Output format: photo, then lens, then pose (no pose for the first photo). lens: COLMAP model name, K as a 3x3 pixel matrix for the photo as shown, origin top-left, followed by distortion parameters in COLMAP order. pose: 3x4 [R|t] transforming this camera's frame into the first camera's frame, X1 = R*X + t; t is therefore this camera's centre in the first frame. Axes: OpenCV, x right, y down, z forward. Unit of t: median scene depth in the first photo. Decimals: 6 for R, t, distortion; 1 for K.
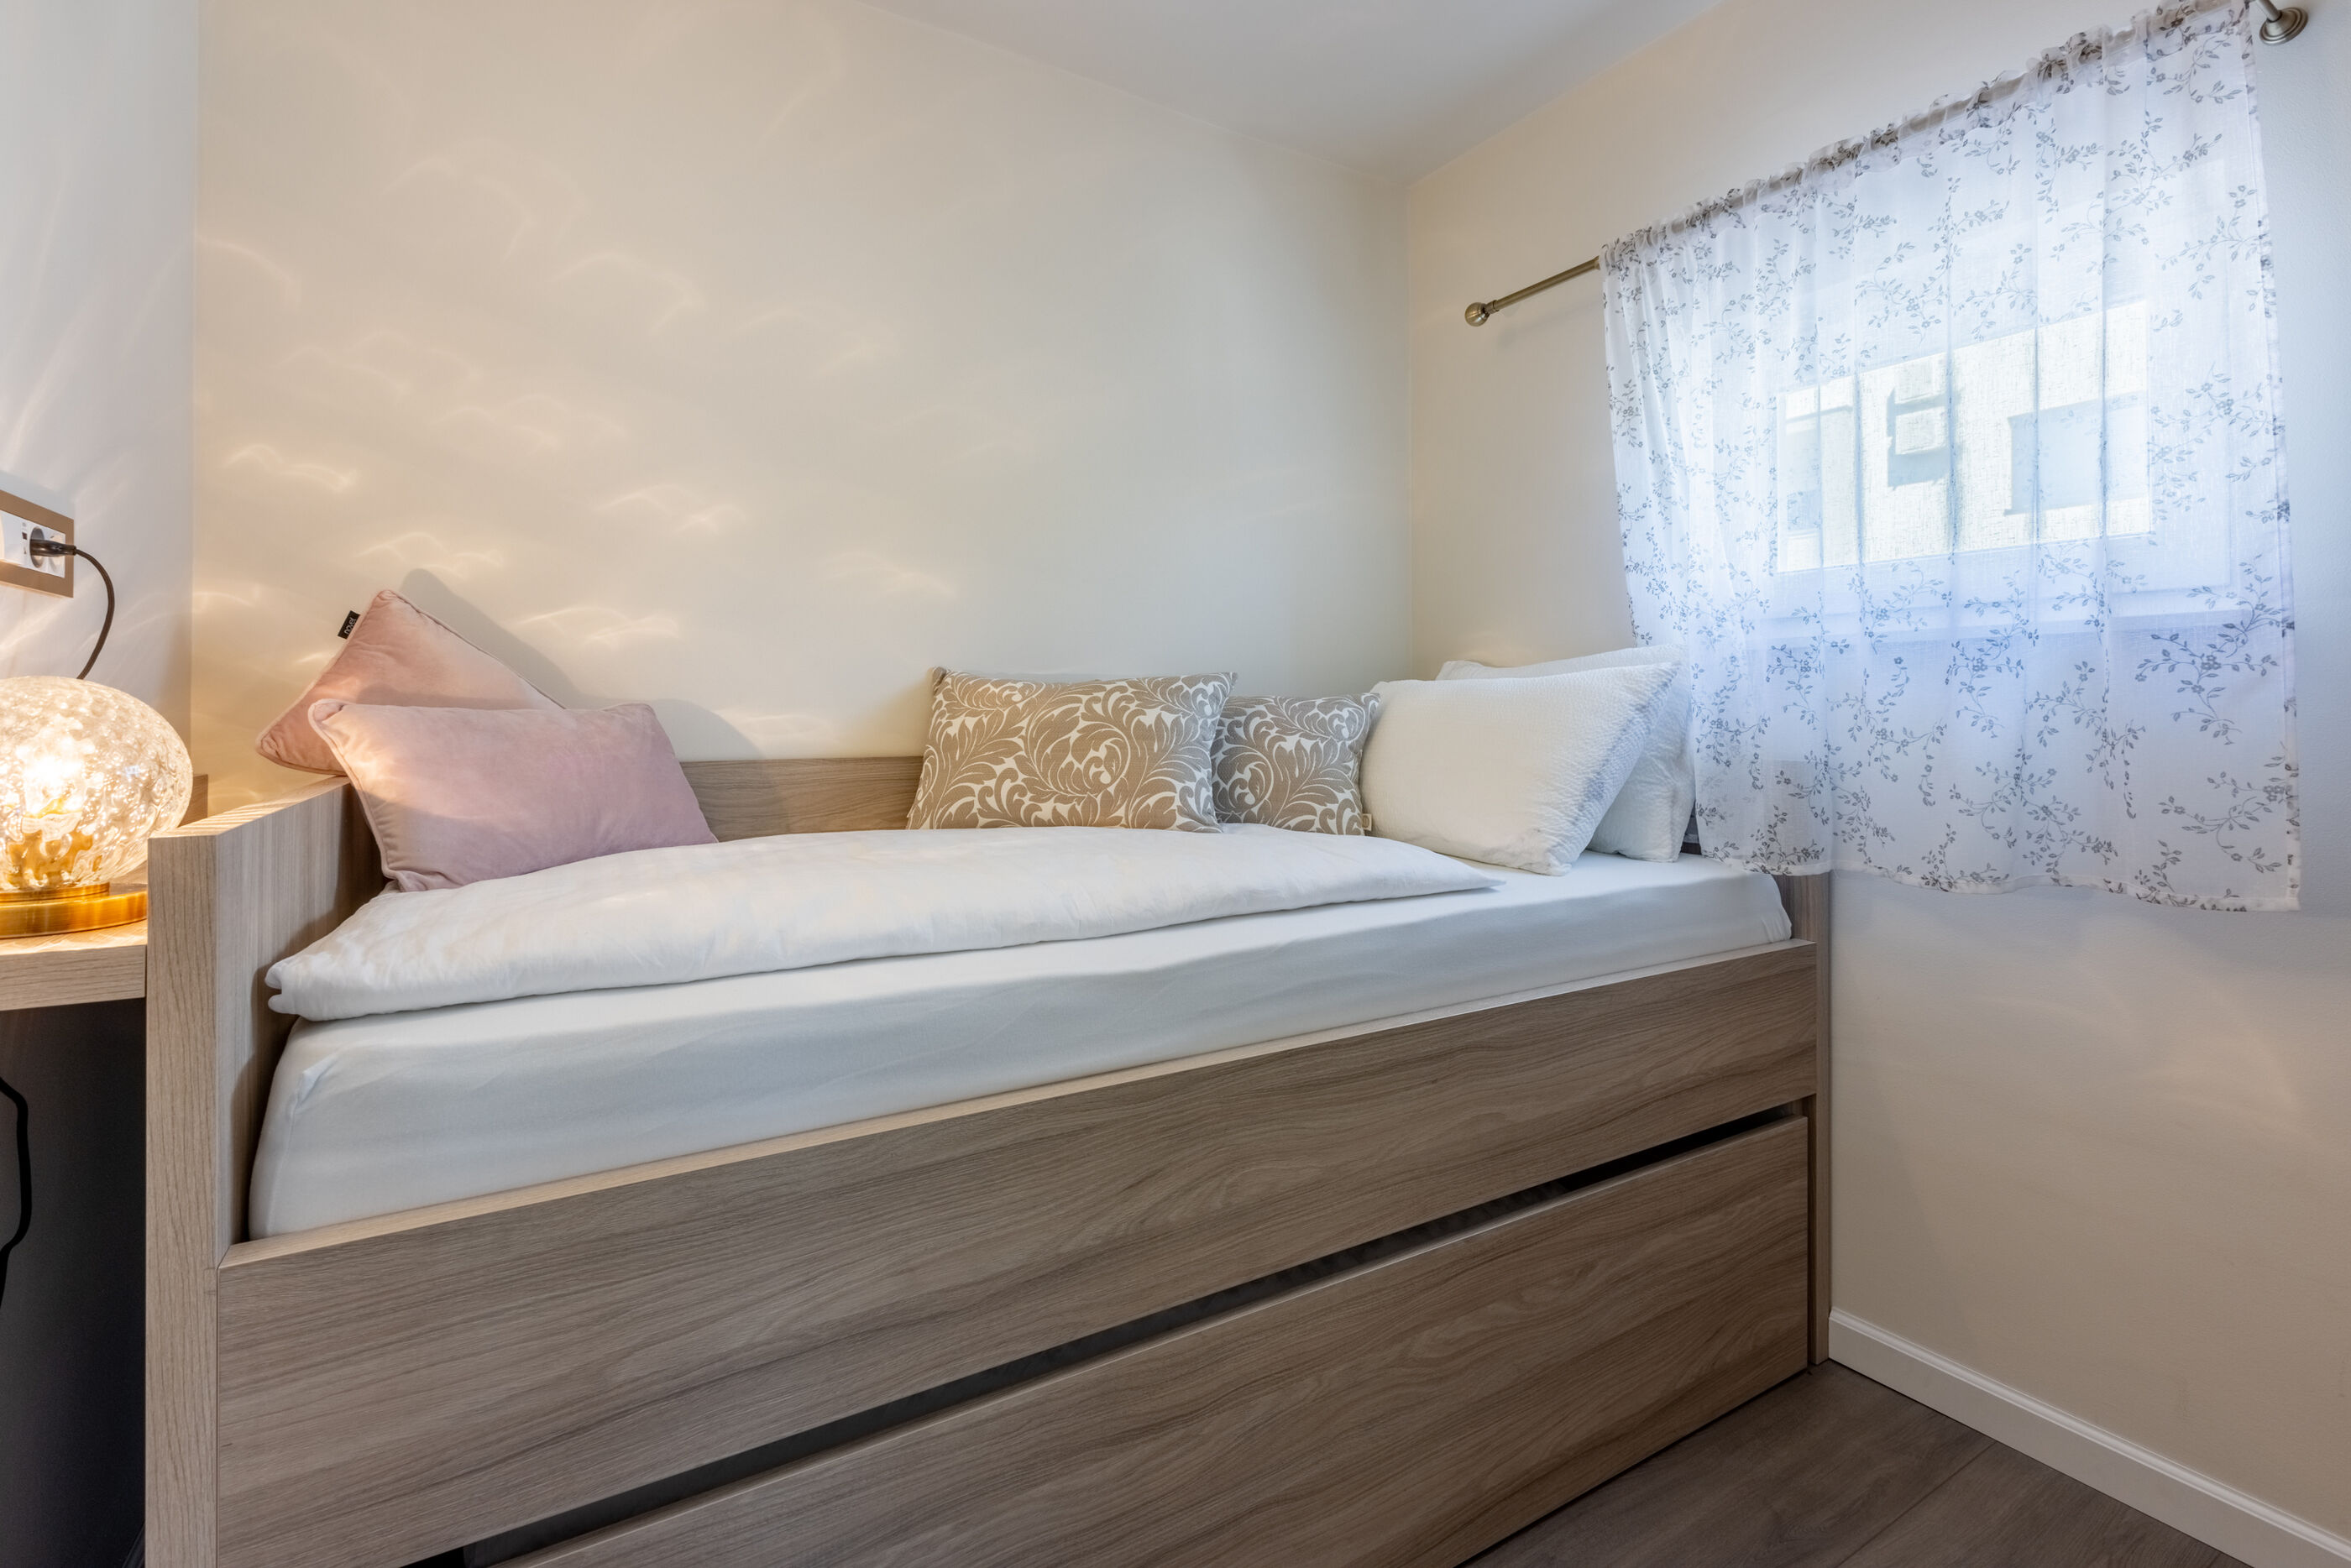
lens RADIAL K [[1053.8, 0, 1158.2], [0, 1053.8, 717.9], [0, 0, 1]] dist [-0.000672, -0.000464]
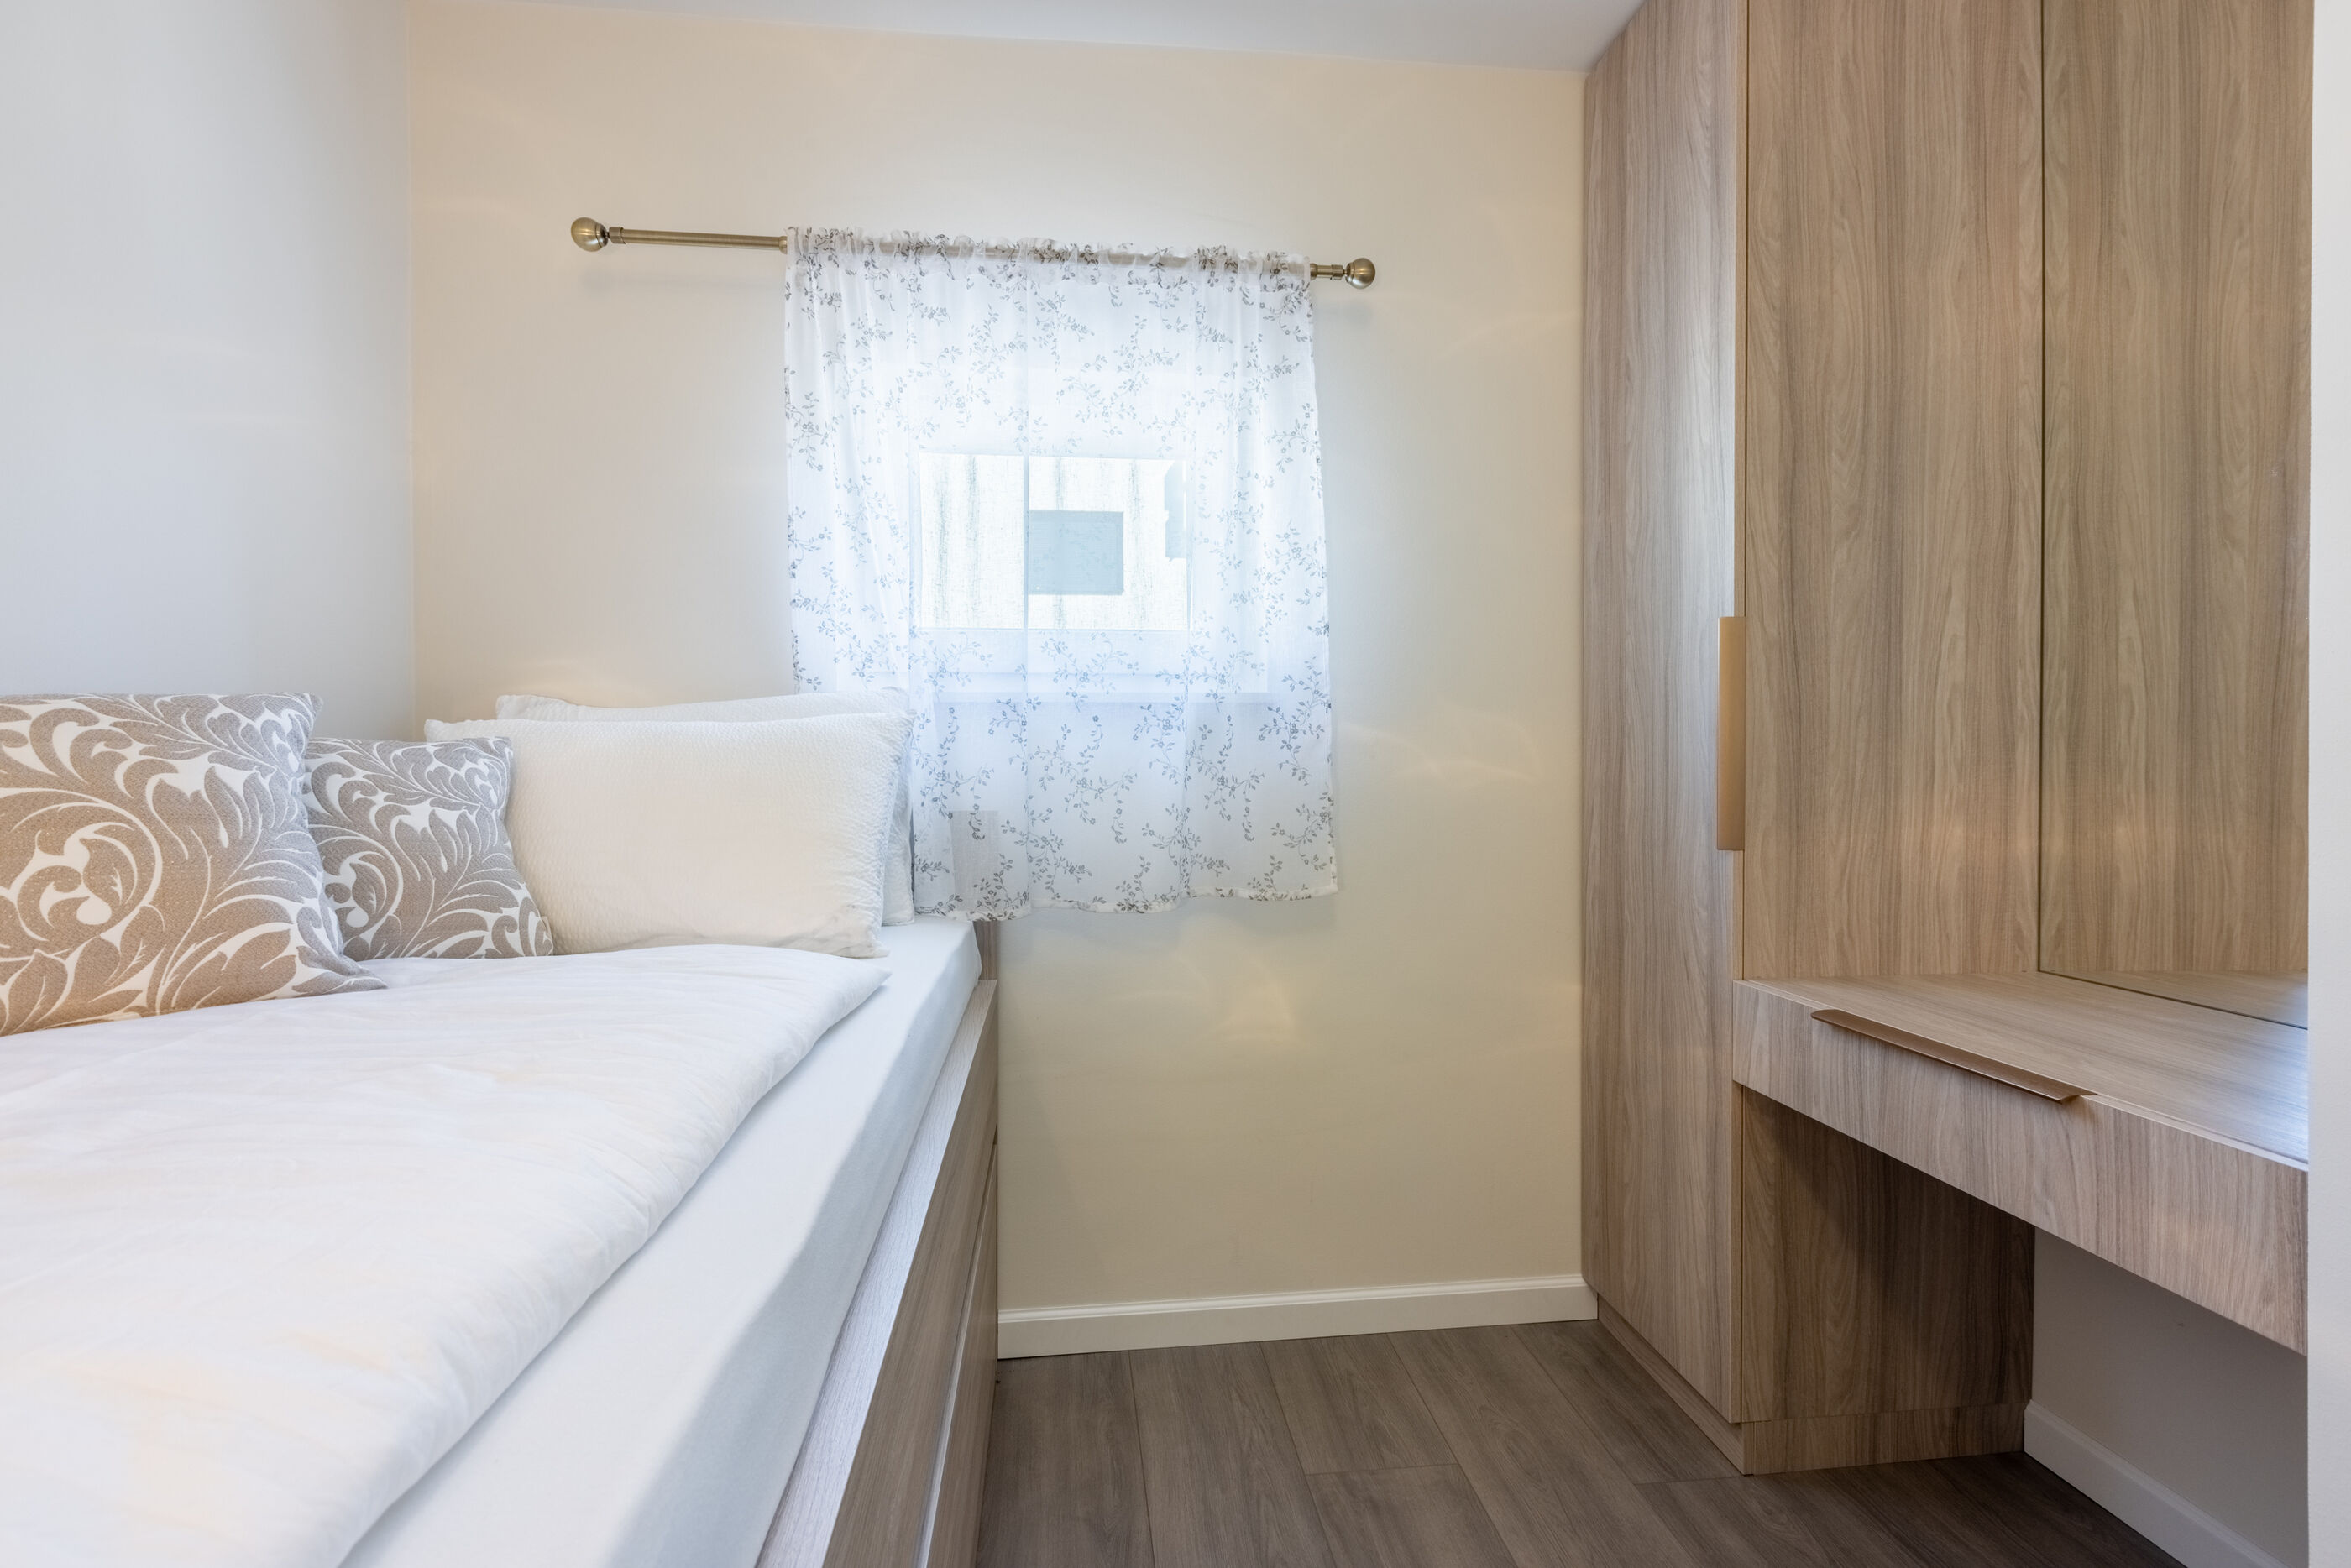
lens RADIAL K [[1053.8, 0, 1166.9], [0, 1053.8, 776.7], [0, 0, 1]] dist [-0.000672, -0.000464]
pose [[0.411958, -0.012831, 0.911112, -0.288976], [0.007630, 0.999914, 0.010632, -0.002448], [-0.911171, 0.002572, 0.412021, 0.421662]]
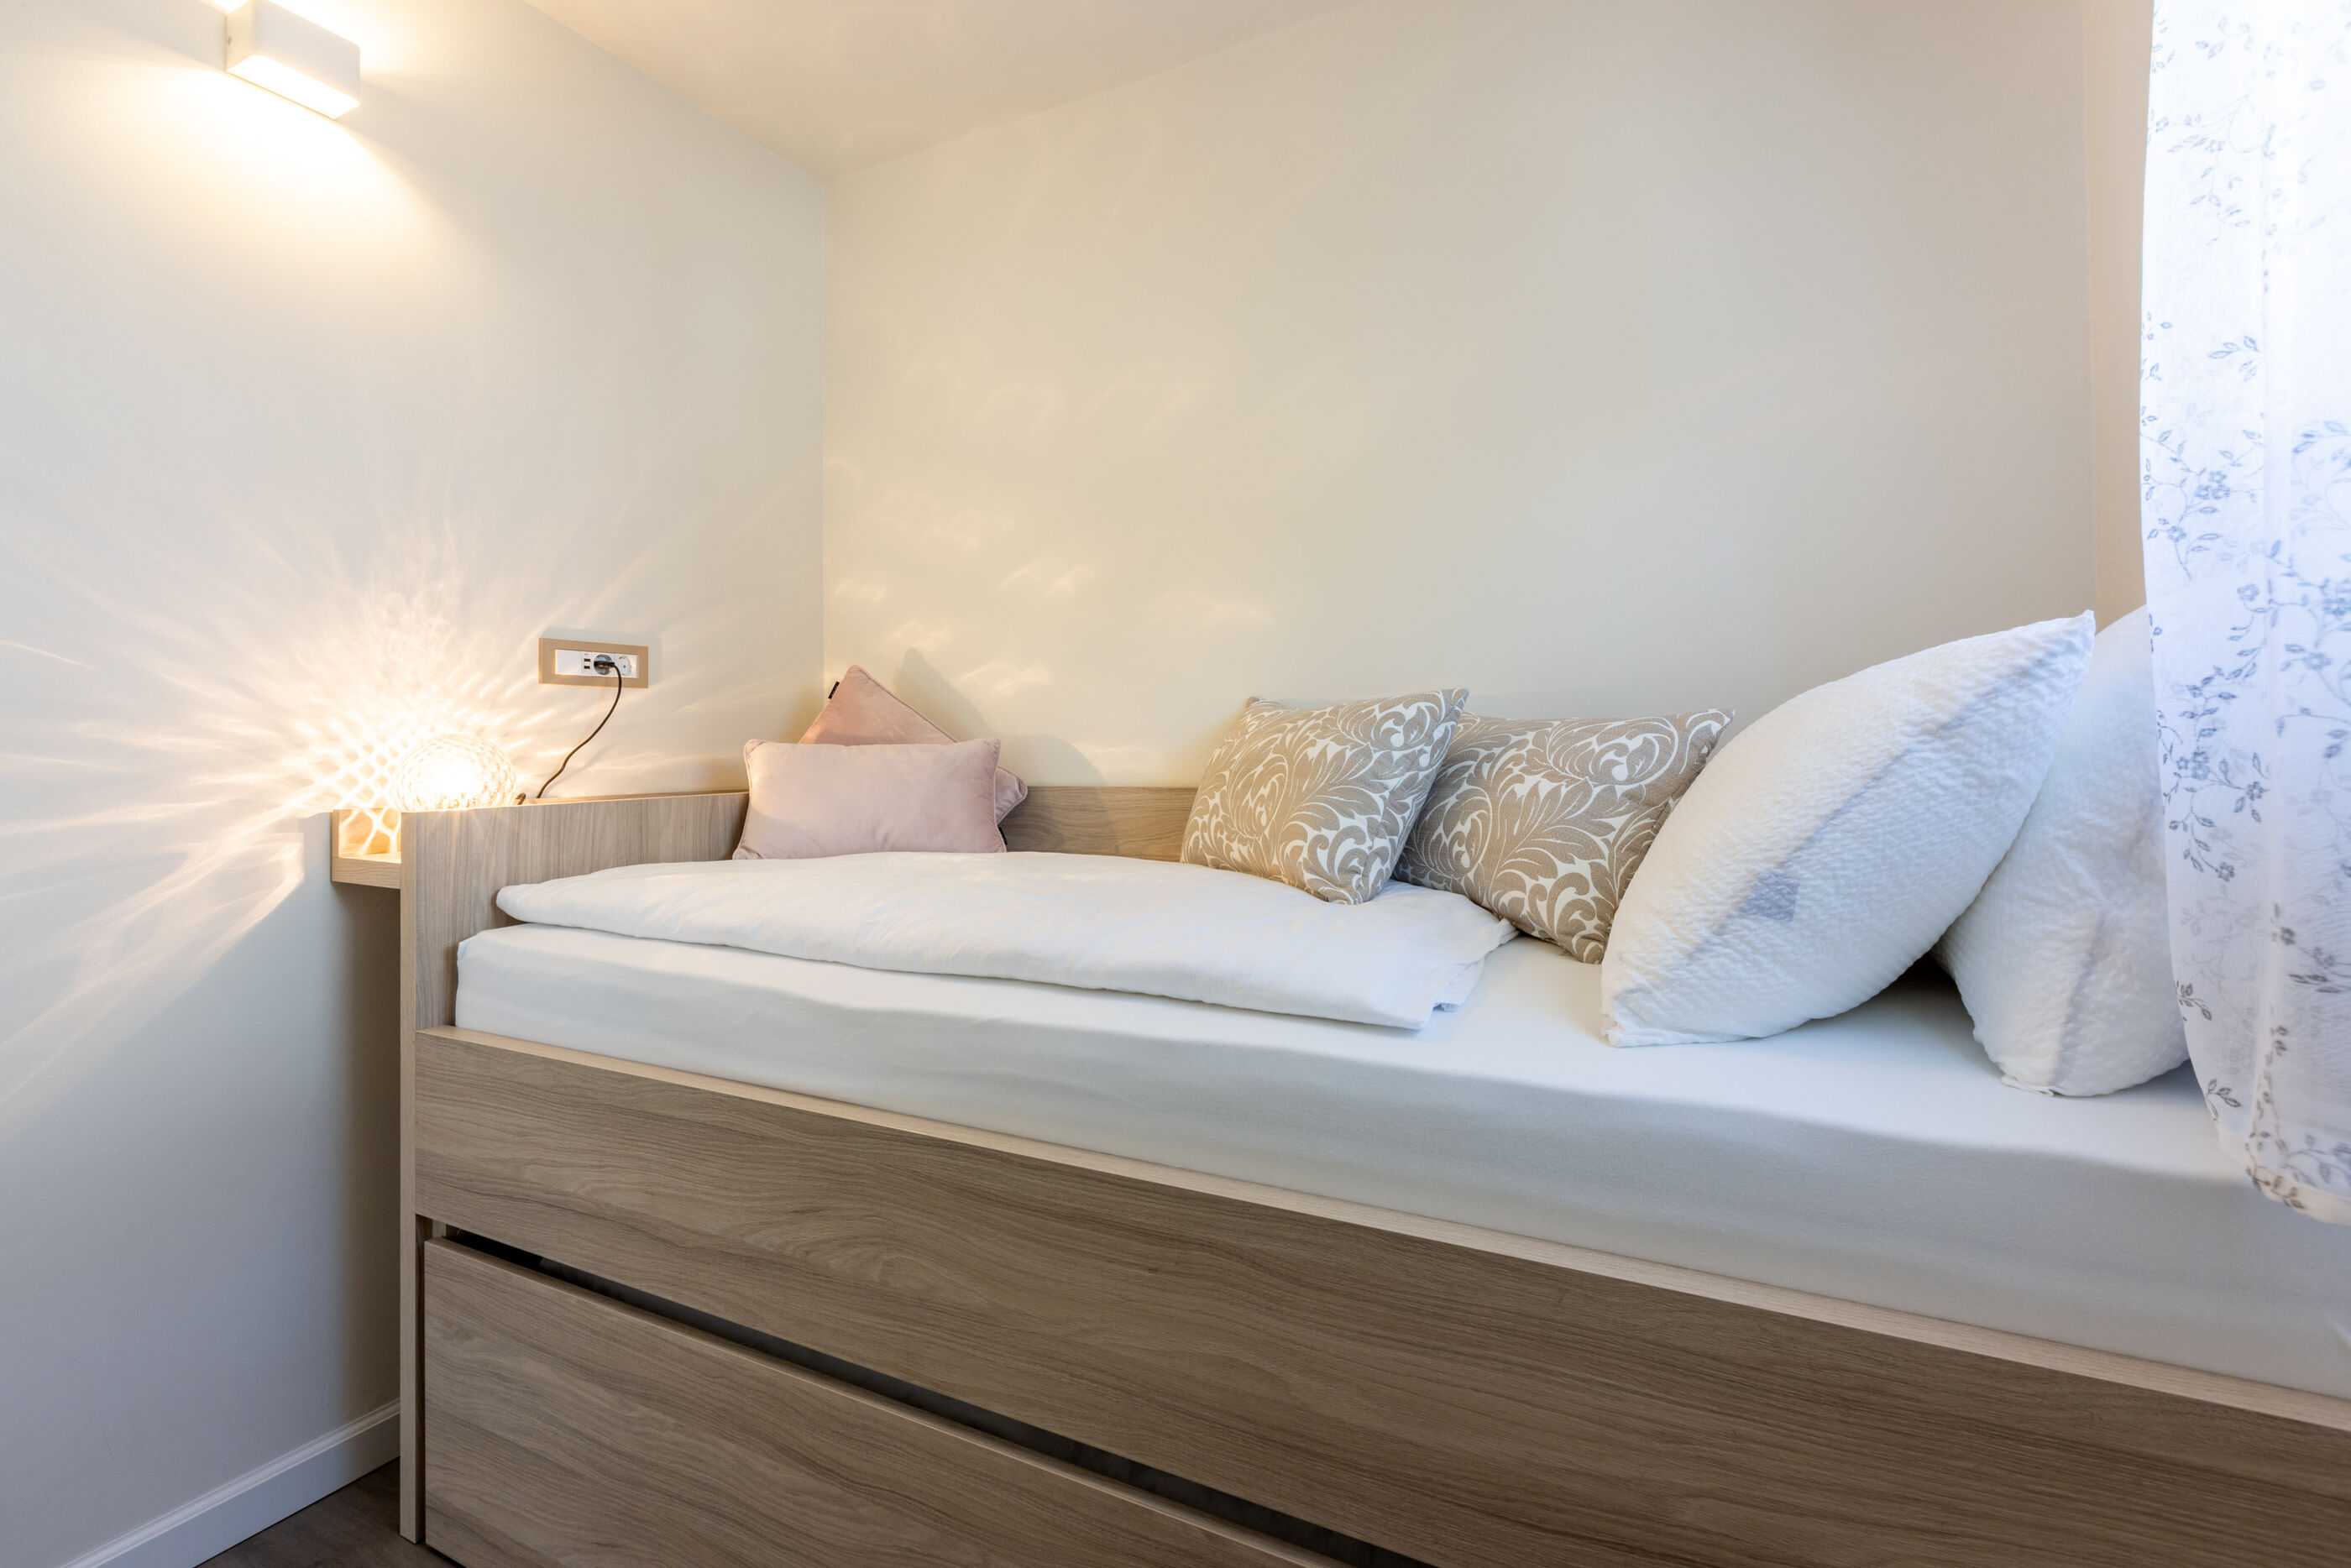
lens RADIAL K [[1053.8, 0, 1169.5], [0, 1053.8, 734.9], [0, 0, 1]] dist [-0.000672, -0.000464]
pose [[0.535847, -0.011693, -0.844234, 0.685588], [0.004197, 0.999929, -0.011186, -0.003267], [0.844305, 0.002451, 0.535858, 0.500287]]
